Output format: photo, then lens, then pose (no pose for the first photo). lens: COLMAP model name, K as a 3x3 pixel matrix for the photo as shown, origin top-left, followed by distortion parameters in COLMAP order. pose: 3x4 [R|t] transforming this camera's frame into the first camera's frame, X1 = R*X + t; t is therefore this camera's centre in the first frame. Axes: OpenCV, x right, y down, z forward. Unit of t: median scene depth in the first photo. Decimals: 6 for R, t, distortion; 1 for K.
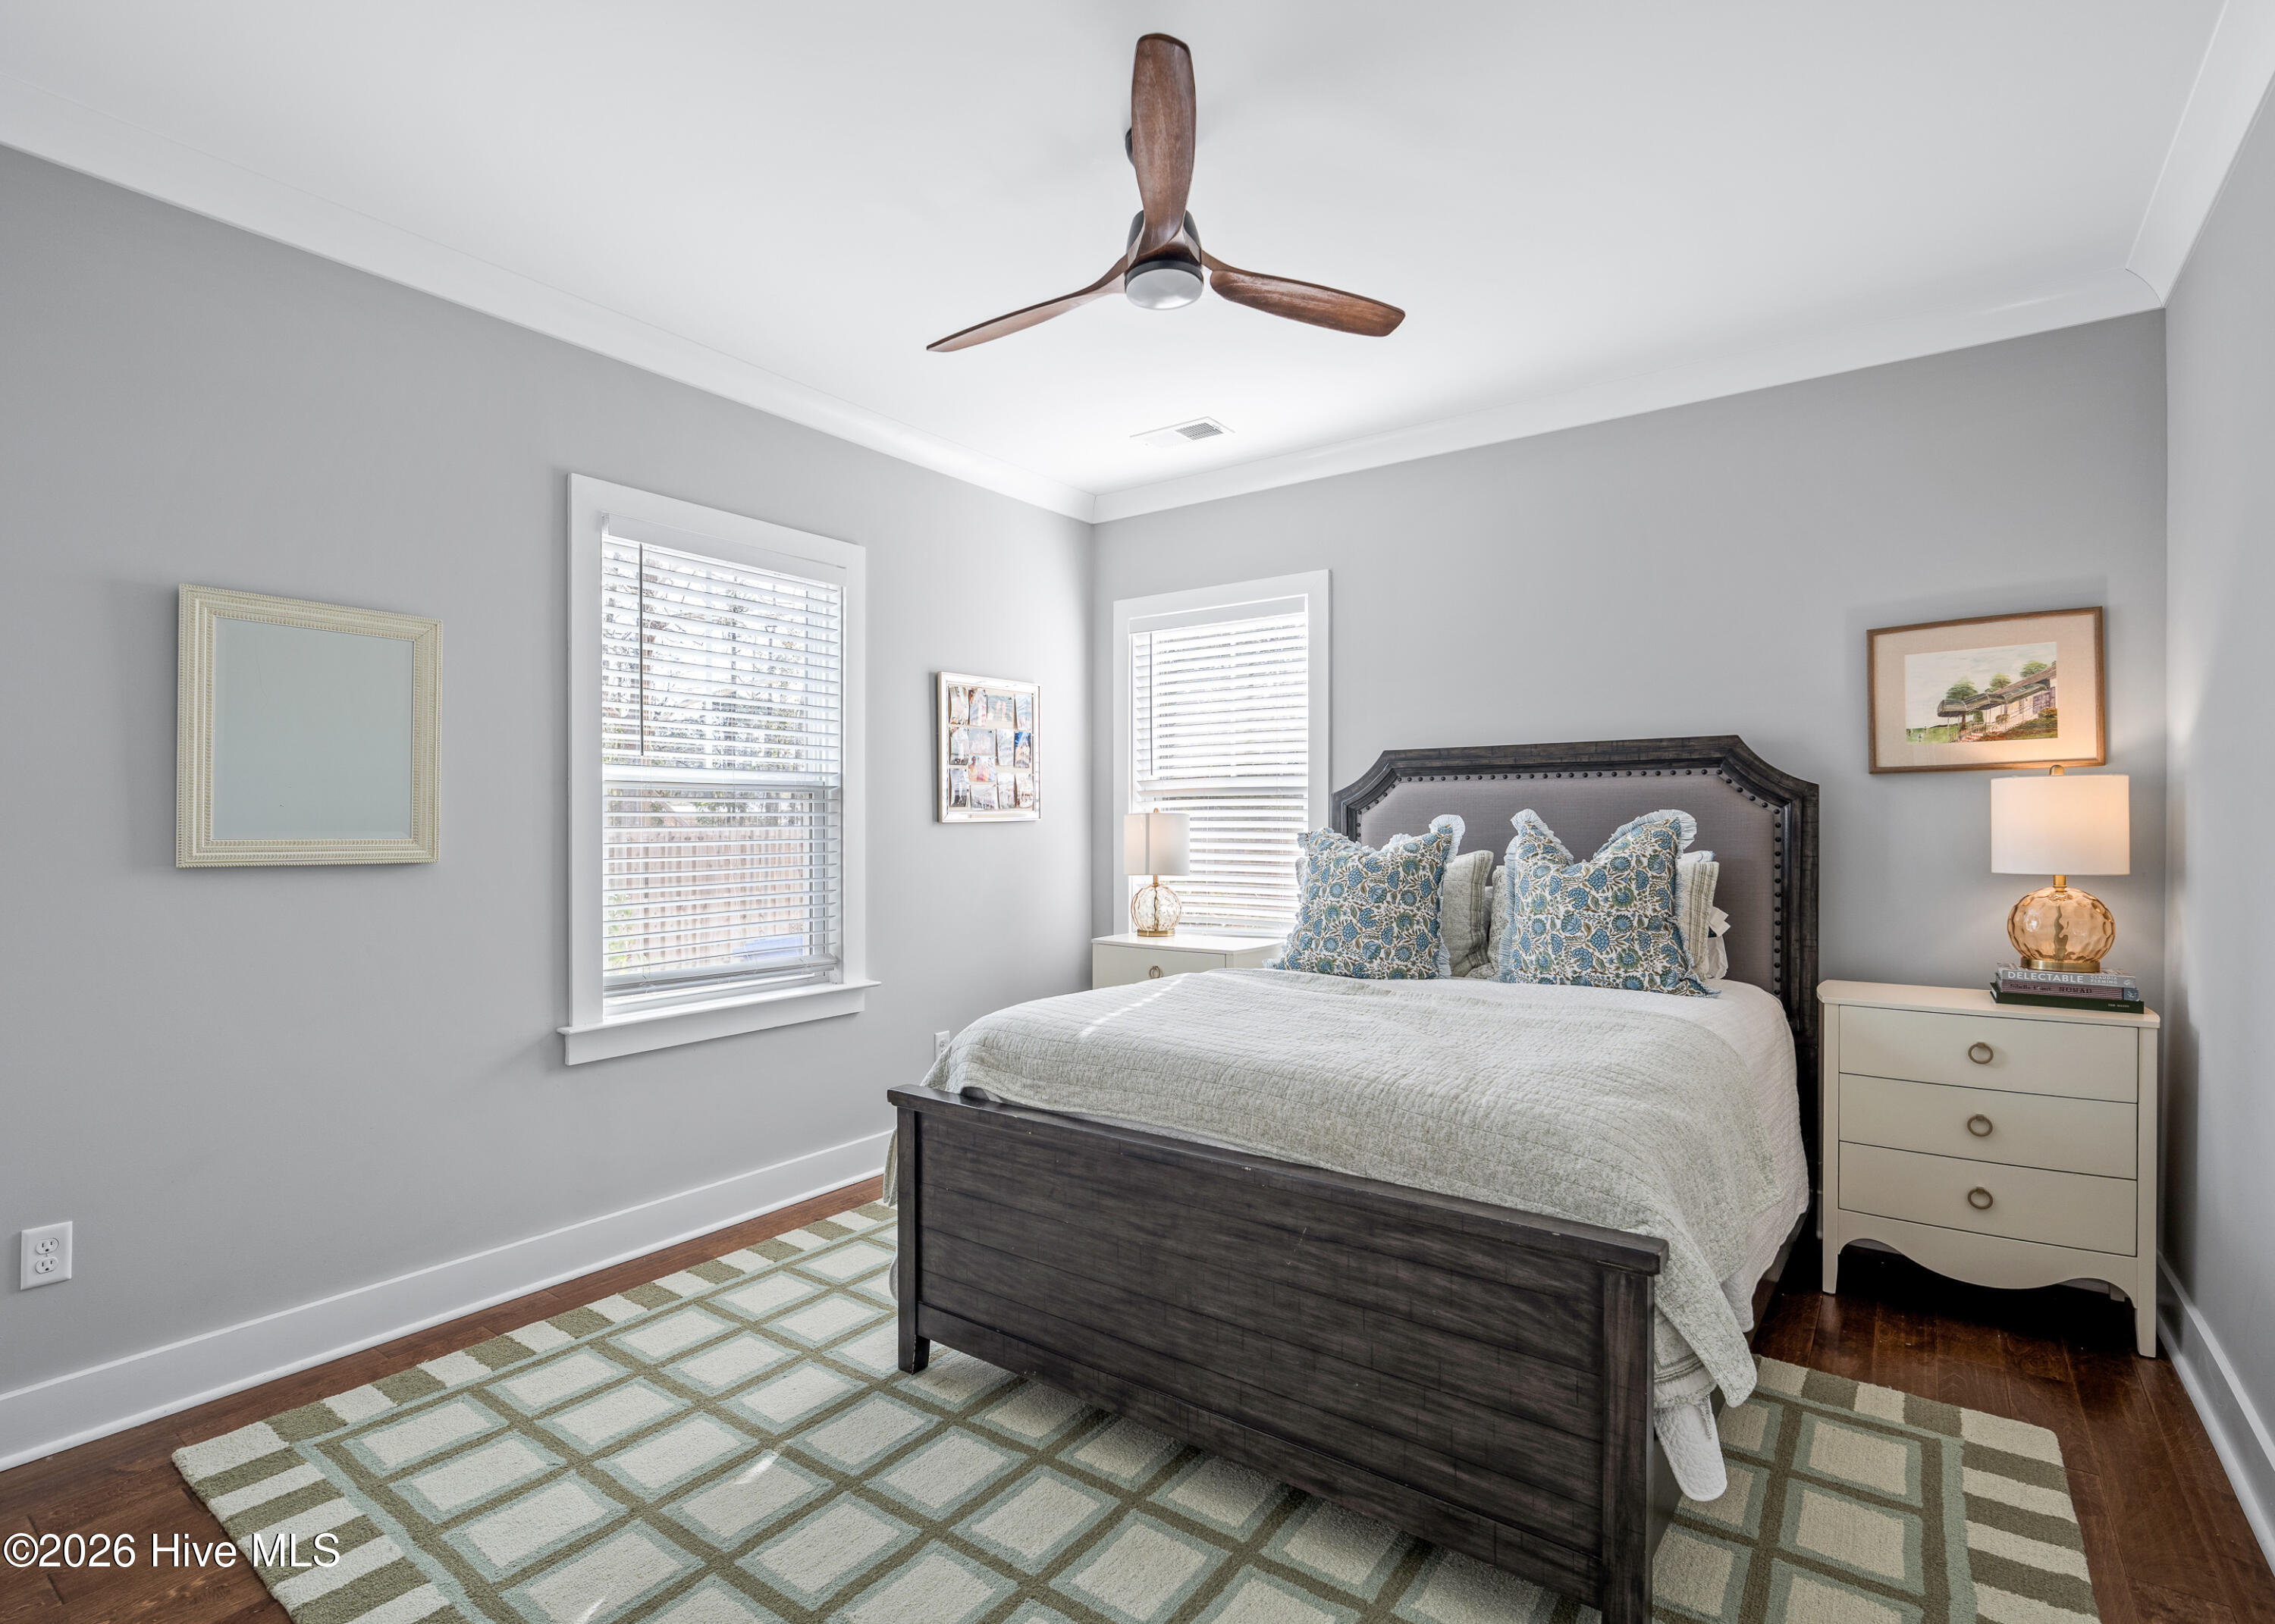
lens RADIAL K [[1088.5, 0, 1125.0], [0, 1088.5, 818.3], [0, 0, 1]] dist [-0.008376, 0.001938]
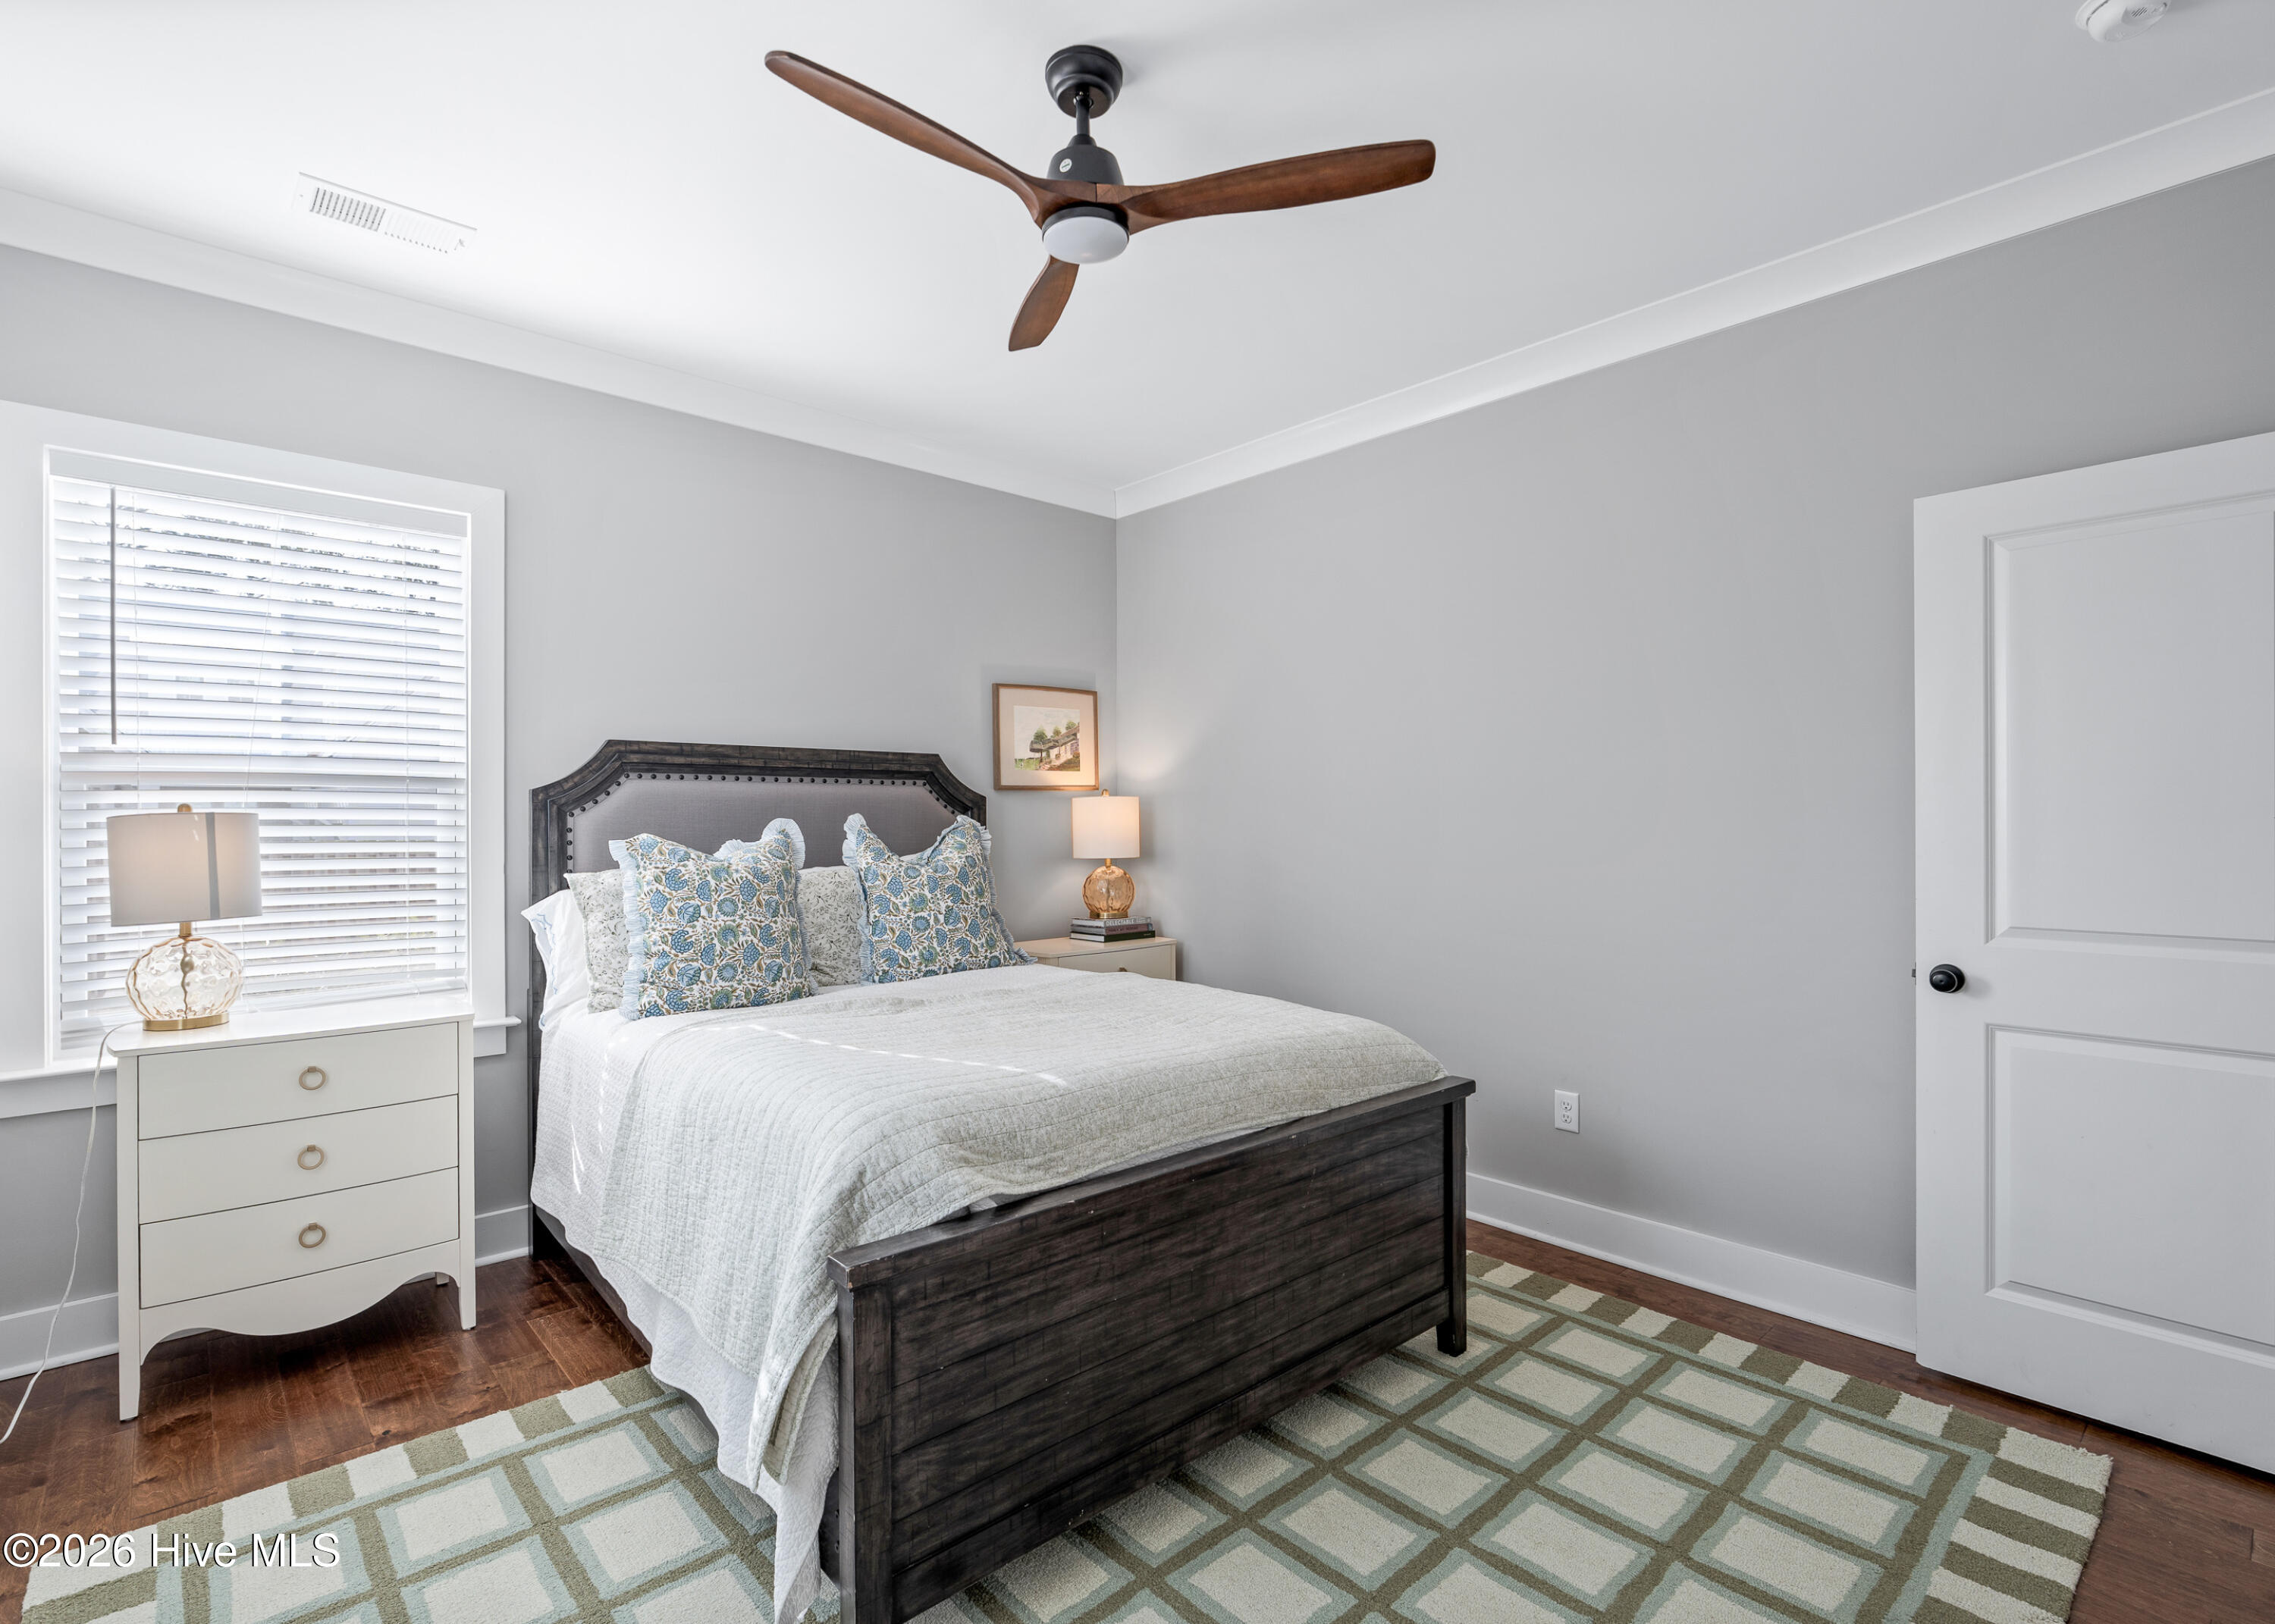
lens RADIAL K [[1088.5, 0, 1125.9], [0, 1088.5, 813.6], [0, 0, 1]] dist [-0.008376, 0.001938]
pose [[0.200495, 0.008663, 0.979656, -0.649644], [-0.000761, 0.999962, -0.008687, 0.000457], [-0.979694, 0.000996, 0.200494, 0.603719]]
